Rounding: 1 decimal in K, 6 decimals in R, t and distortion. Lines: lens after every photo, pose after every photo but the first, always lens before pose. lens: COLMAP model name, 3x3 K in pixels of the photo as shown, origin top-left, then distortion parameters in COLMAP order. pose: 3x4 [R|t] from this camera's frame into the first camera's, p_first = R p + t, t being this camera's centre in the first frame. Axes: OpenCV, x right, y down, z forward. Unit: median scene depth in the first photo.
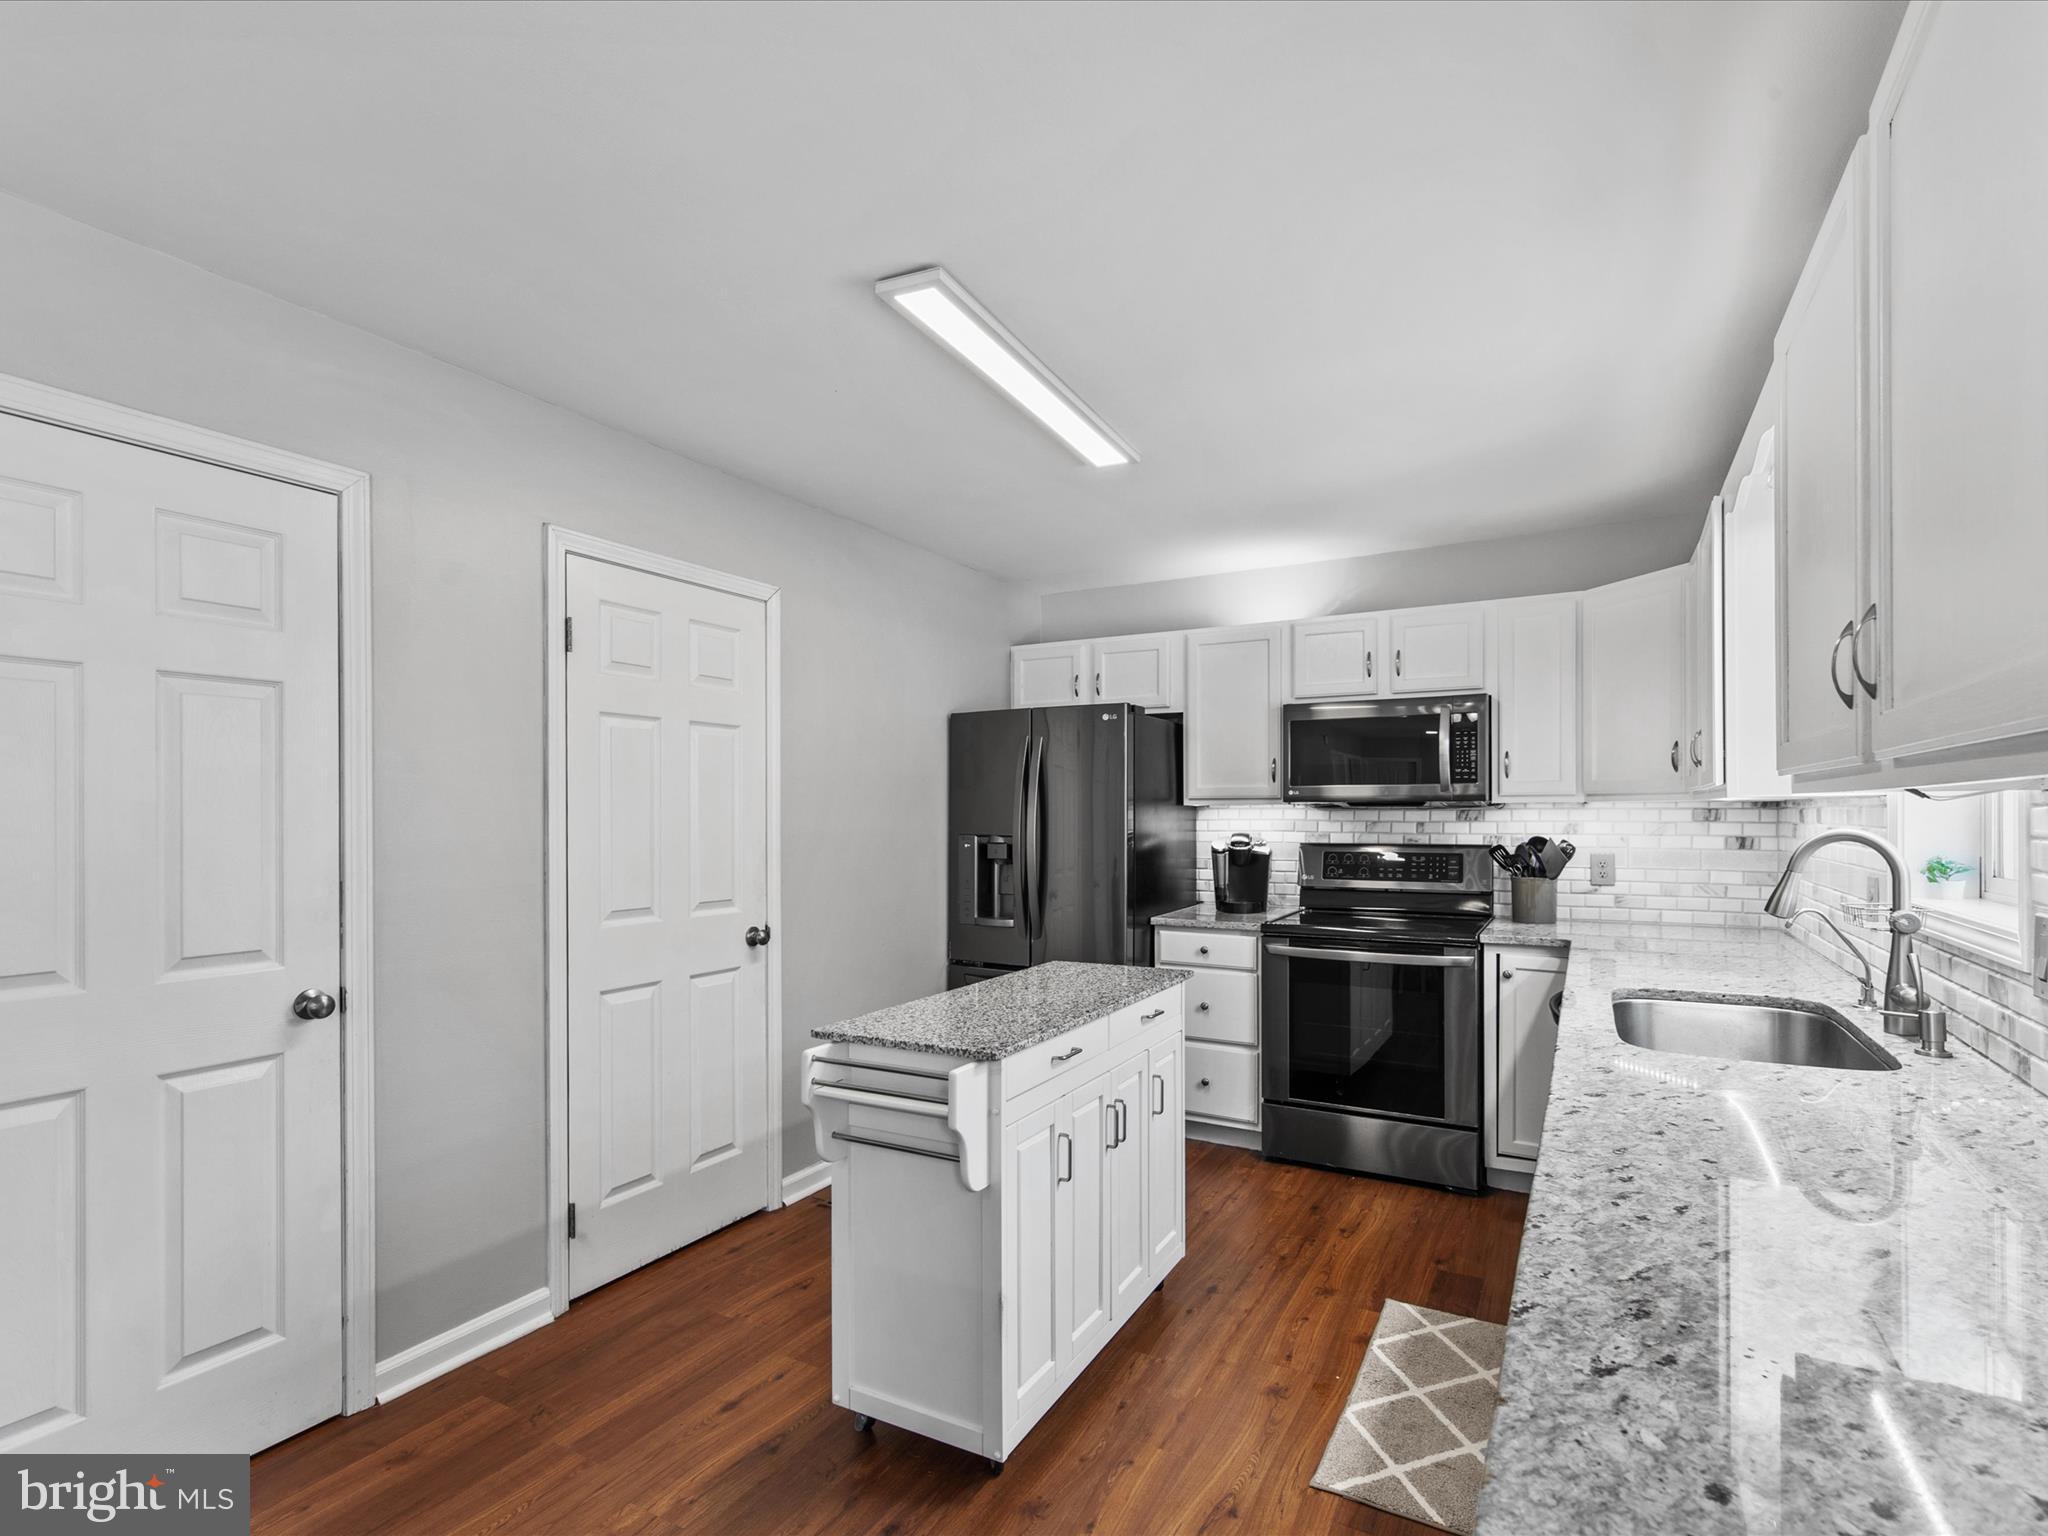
lens RADIAL K [[1005.1, 0, 1021.9], [0, 1005.1, 825.4], [0, 0, 1]] dist [0.002169, 0.000709]
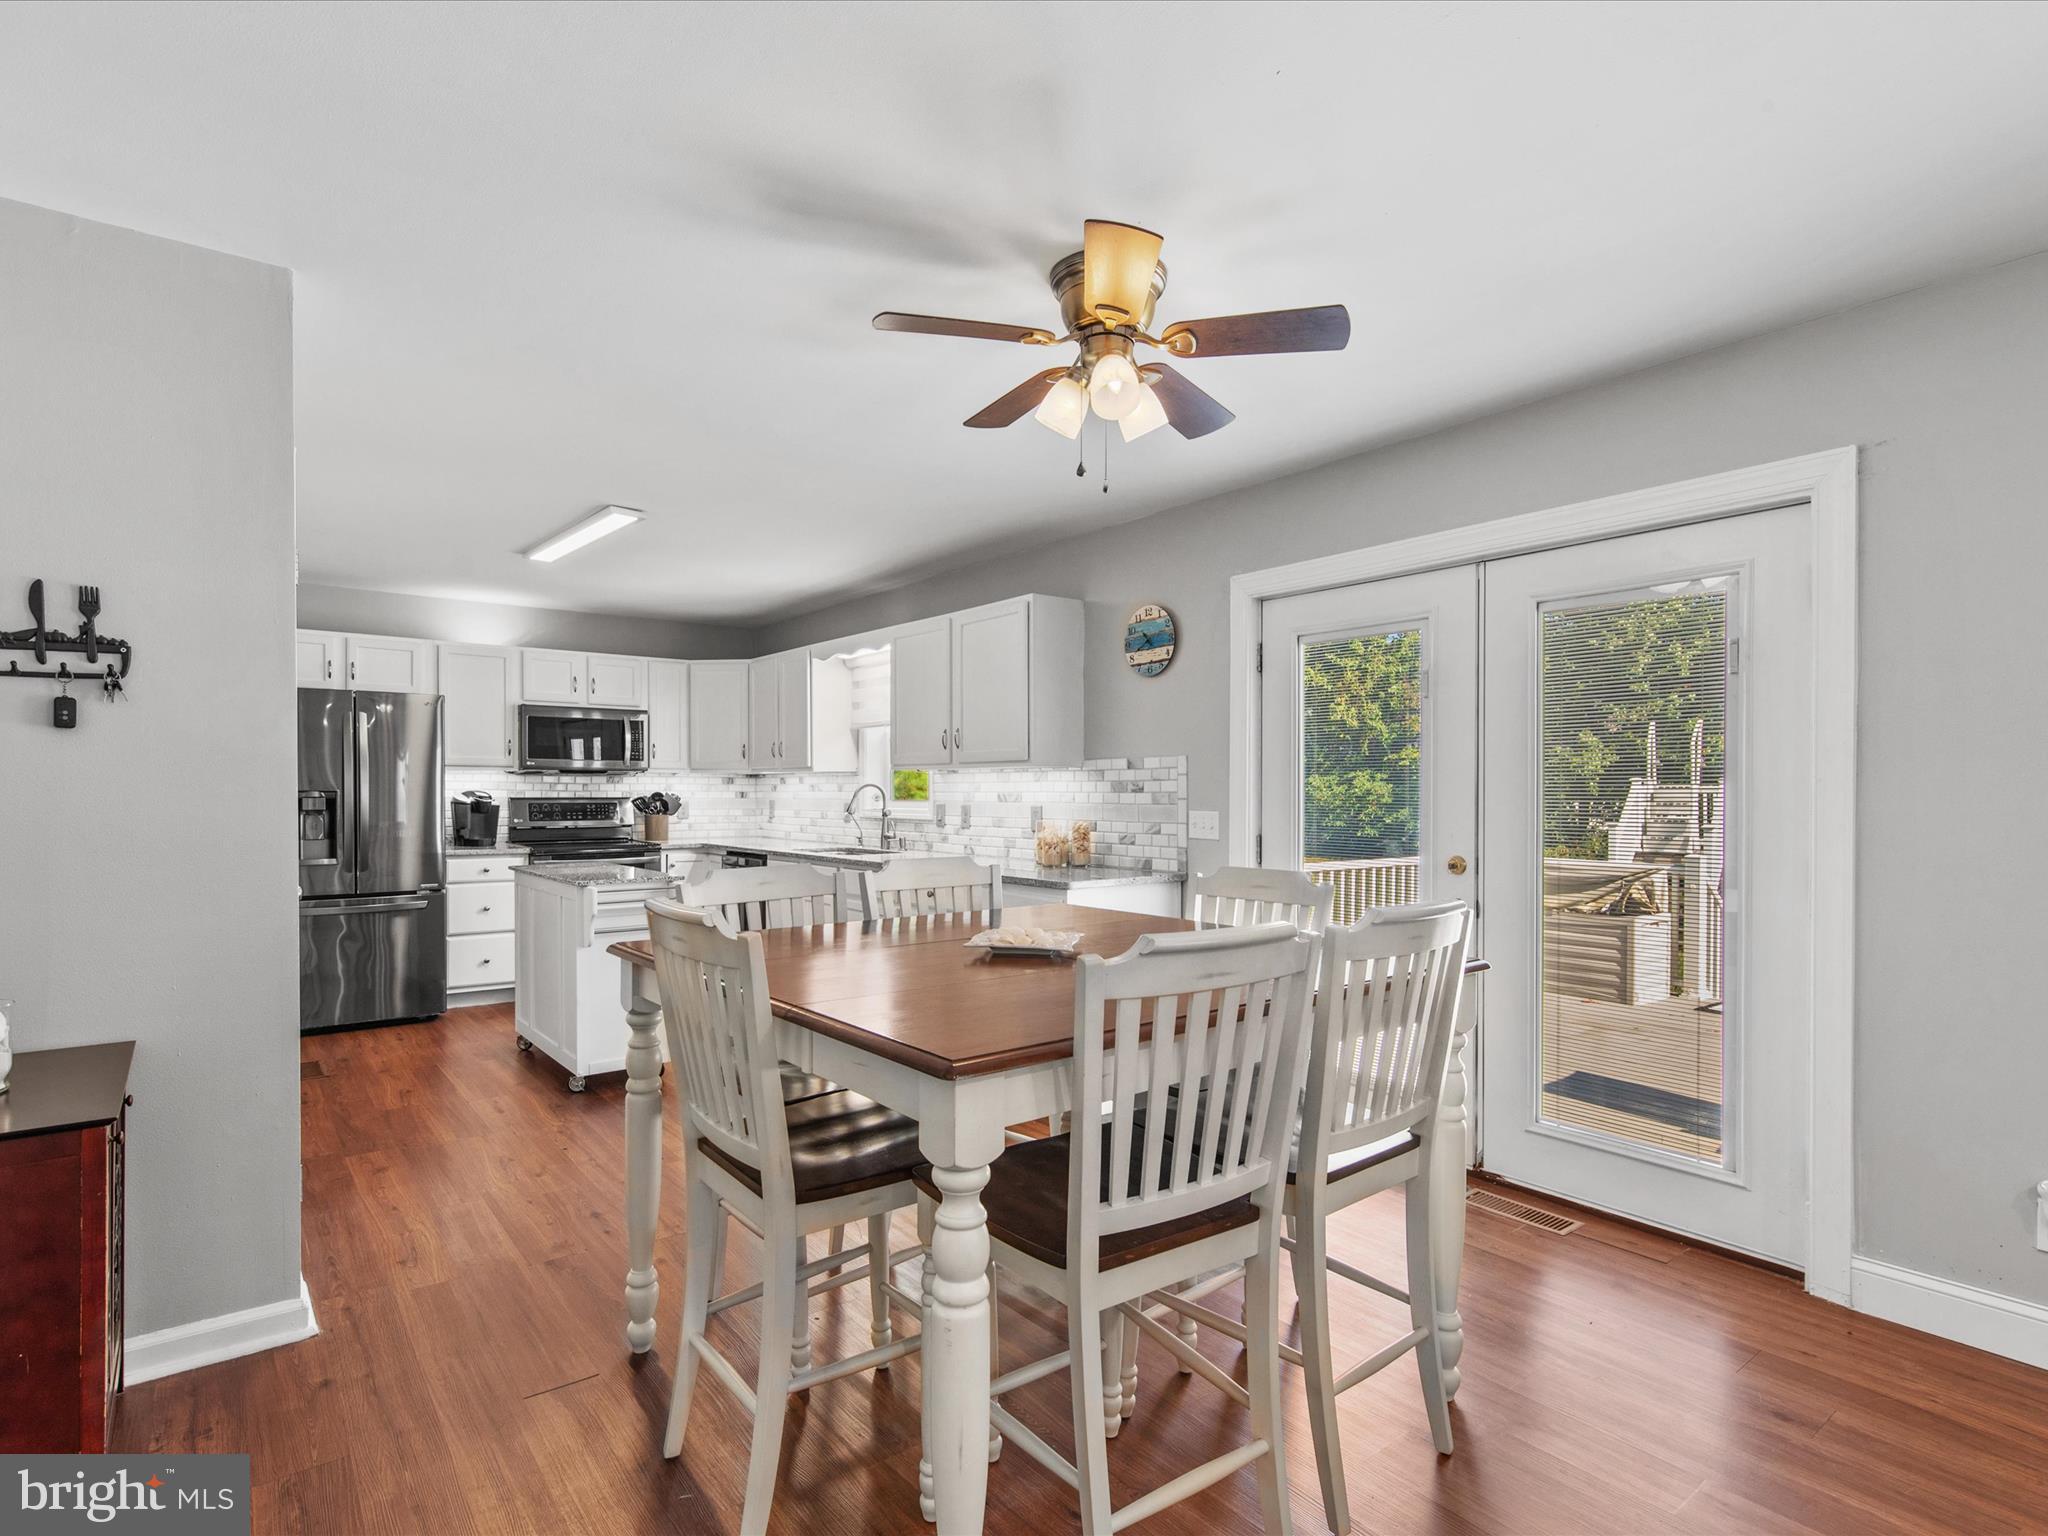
lens RADIAL K [[1044.3, 0, 1033.7], [0, 1044.3, 791.4], [0, 0, 1]] dist [0.003416, 0.000916]
pose [[0.375289, 0.004609, 0.926896, -0.961051], [0.007156, 0.999943, -0.007869, 0.029444], [-0.926880, 0.009586, 0.375235, -0.312896]]
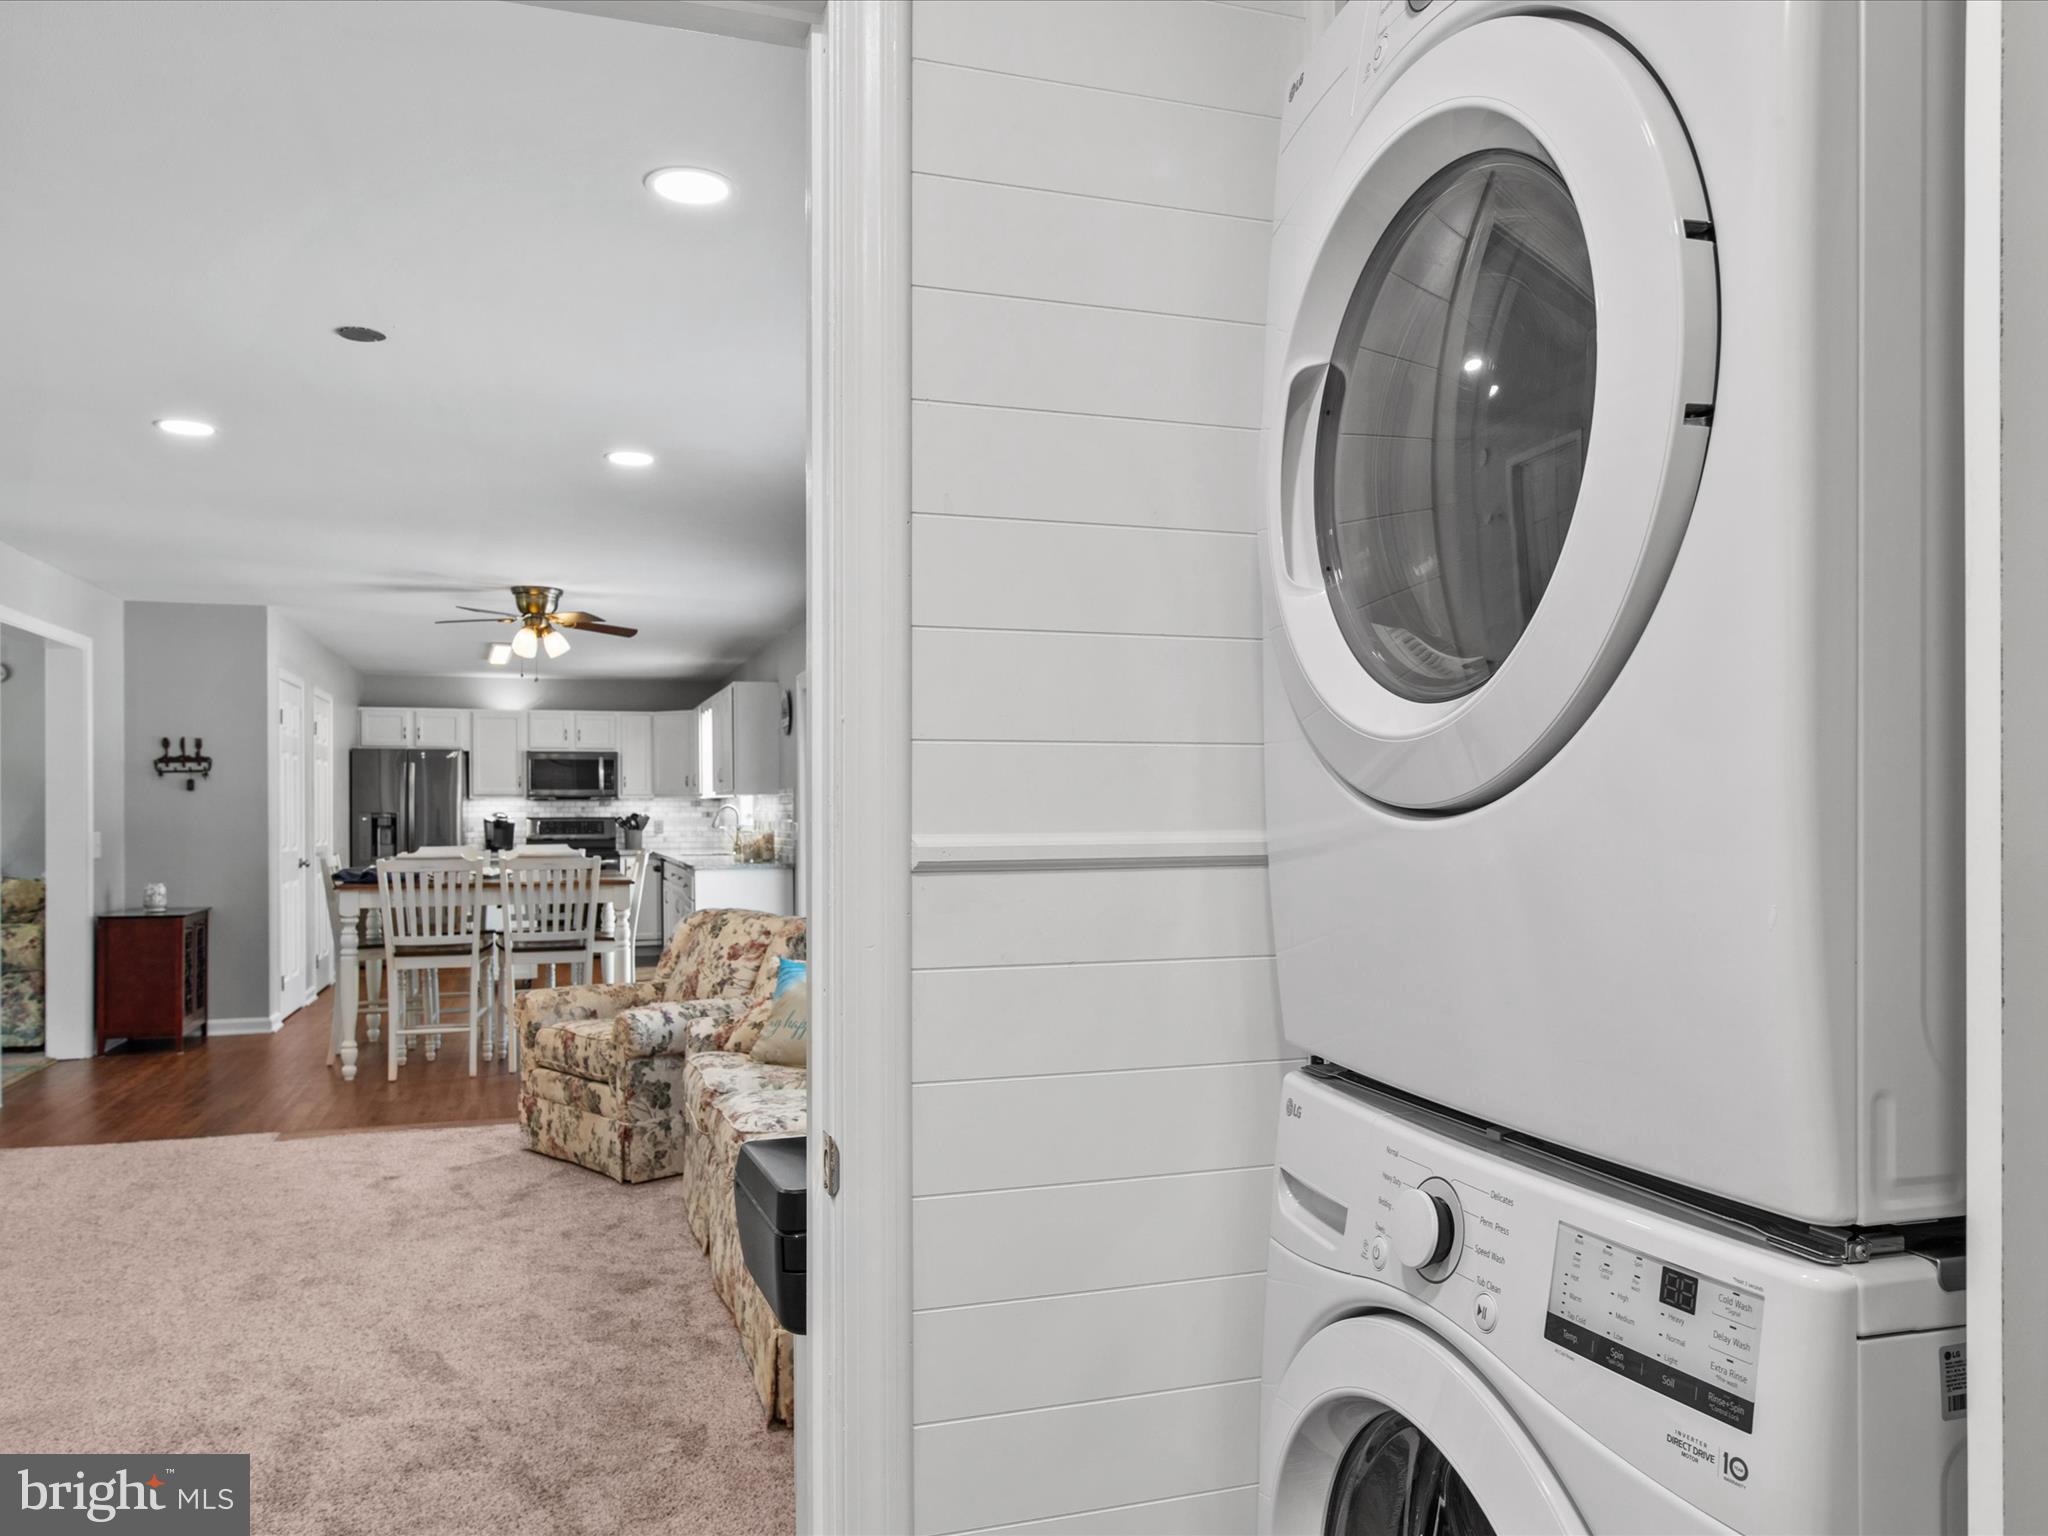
lens RADIAL K [[1483.6, 0, 1031.2], [0, 1483.6, 803.1], [0, 0, 1]] dist [0.003984, 0.000134]
pose [[0.675787, 0.004980, 0.737081, -1.413094], [0.010108, 0.999821, -0.016023, 0.053530], [-0.737028, 0.018278, 0.675615, -2.018064]]
